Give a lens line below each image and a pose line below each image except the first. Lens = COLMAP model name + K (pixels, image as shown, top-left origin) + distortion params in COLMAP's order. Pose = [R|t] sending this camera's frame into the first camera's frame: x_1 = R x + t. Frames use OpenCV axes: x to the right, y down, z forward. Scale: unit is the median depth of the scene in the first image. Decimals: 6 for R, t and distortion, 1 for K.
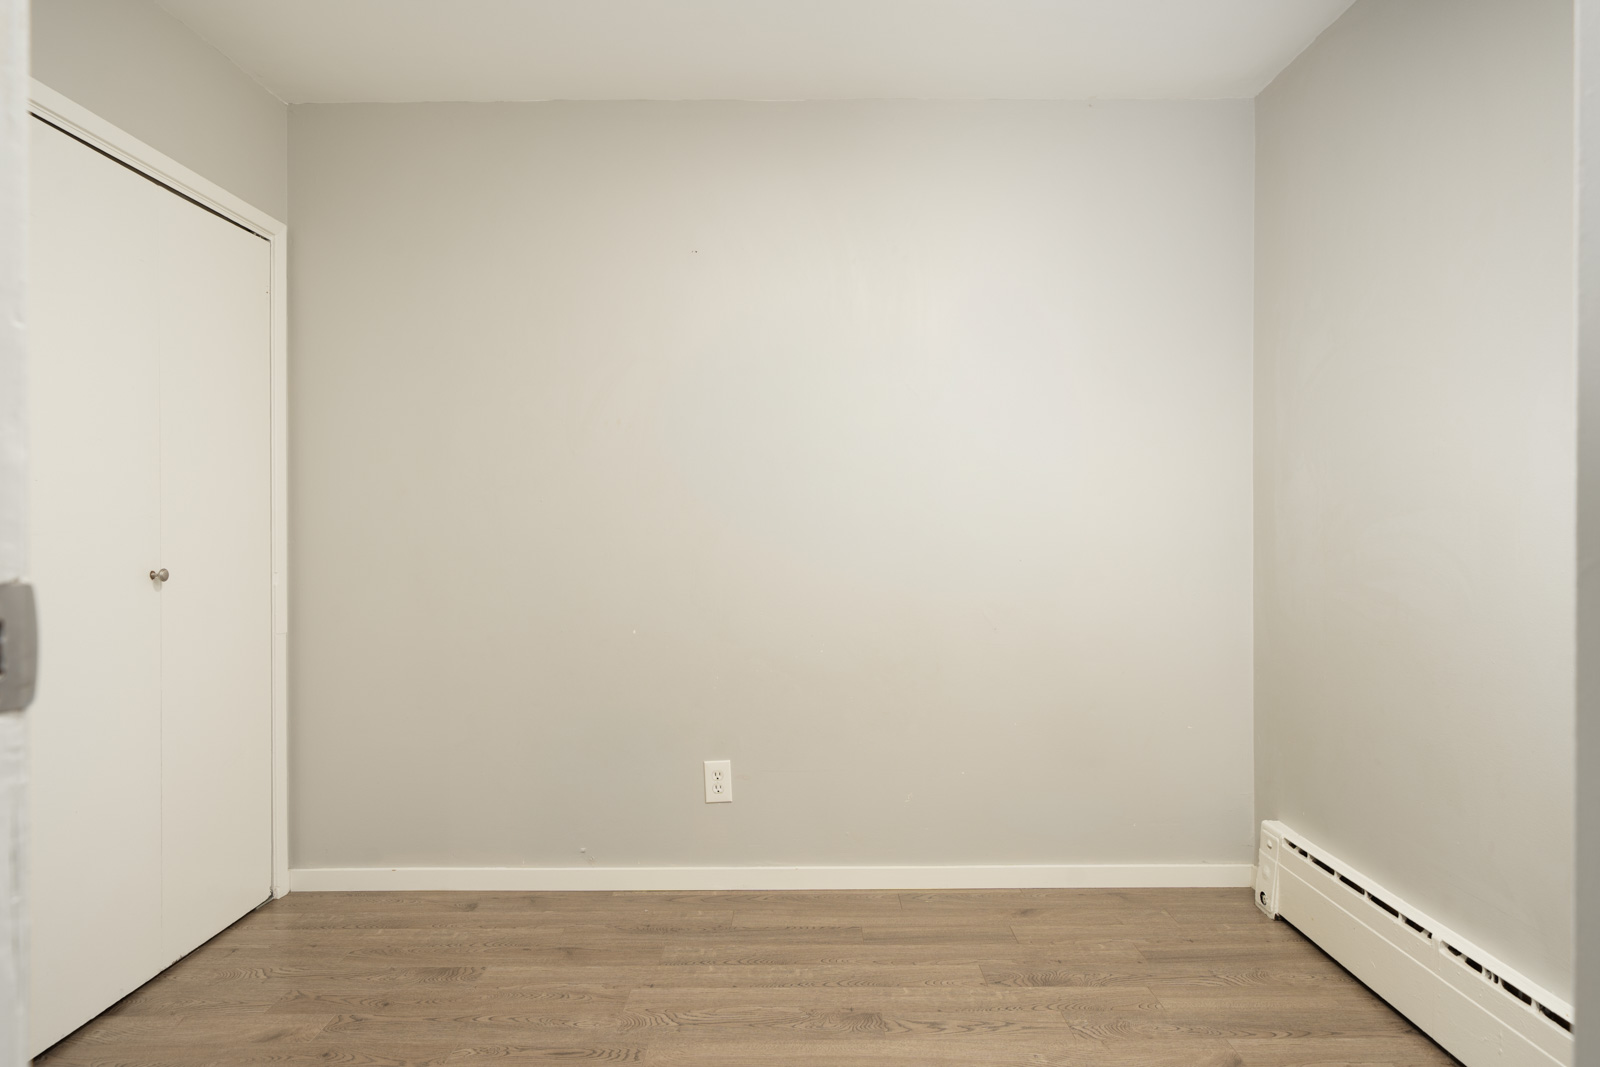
lens RADIAL K [[919.7, 0, 803.6], [0, 919.7, 537.2], [0, 0, 1]] dist [-0.000853, 0.001104]
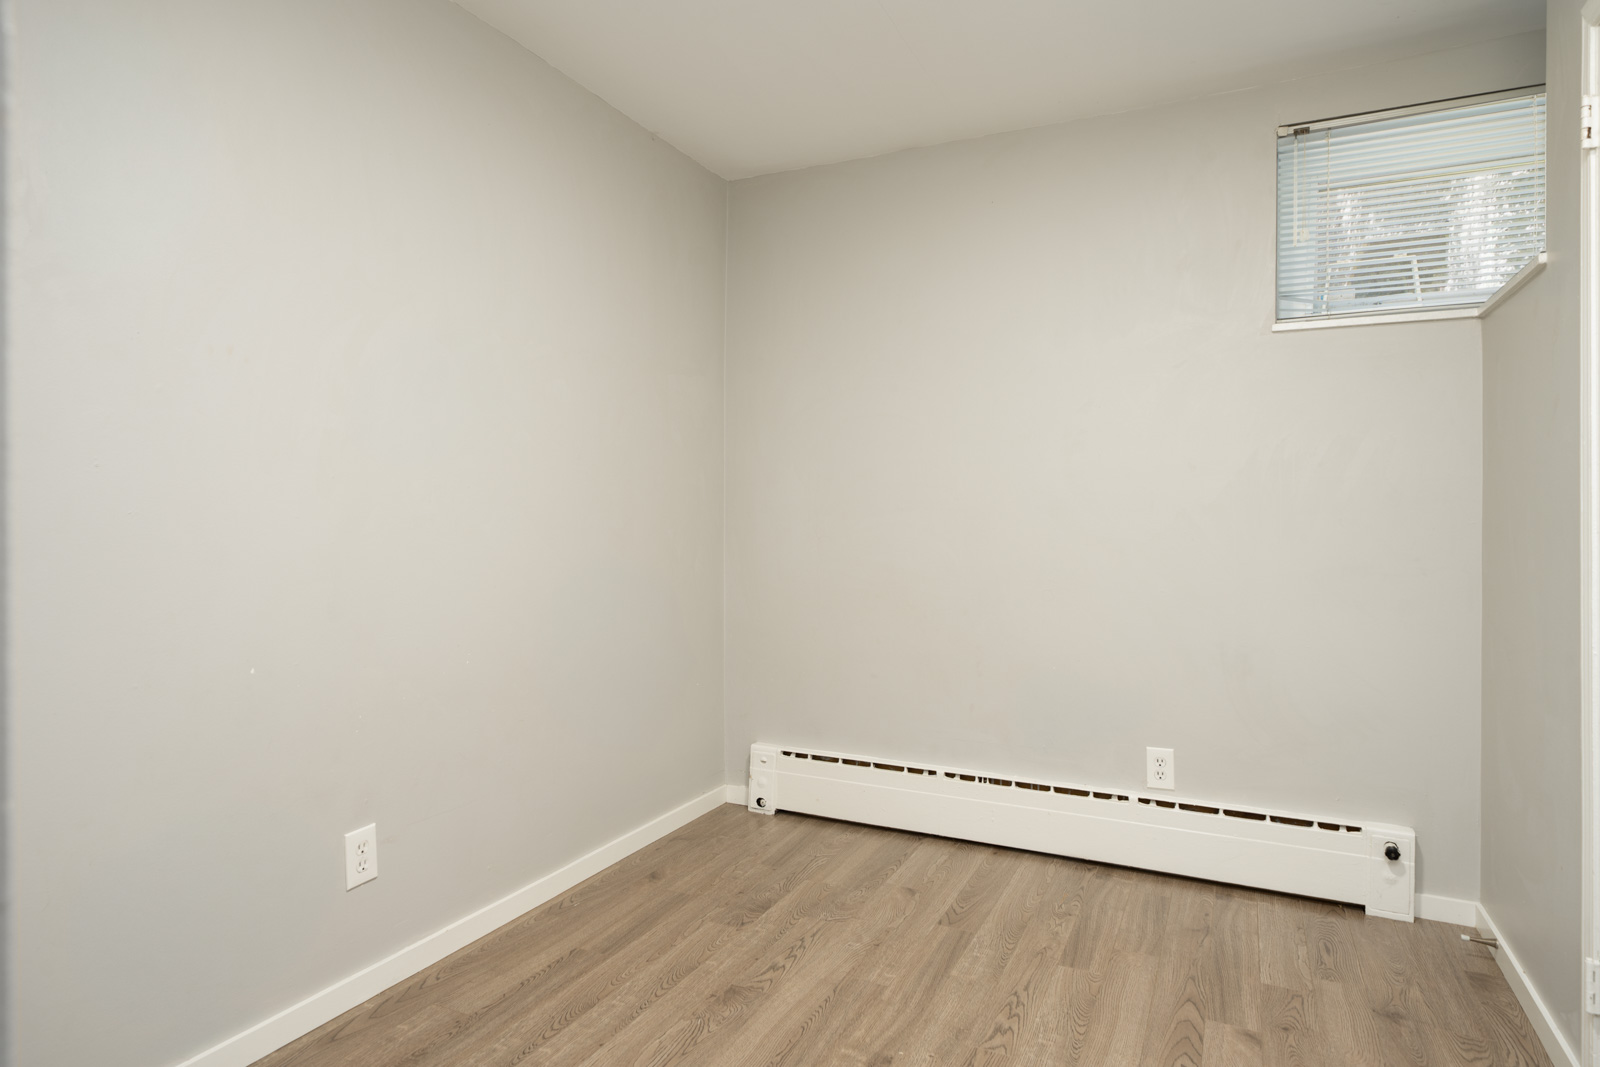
lens RADIAL K [[919.7, 0, 802.7], [0, 919.7, 525.8], [0, 0, 1]] dist [-0.000853, 0.001104]
pose [[0.434975, -0.002344, 0.900440, -0.695531], [0.004623, 0.999989, 0.000369, 0.000330], [-0.900431, 0.004002, 0.434981, 0.406623]]
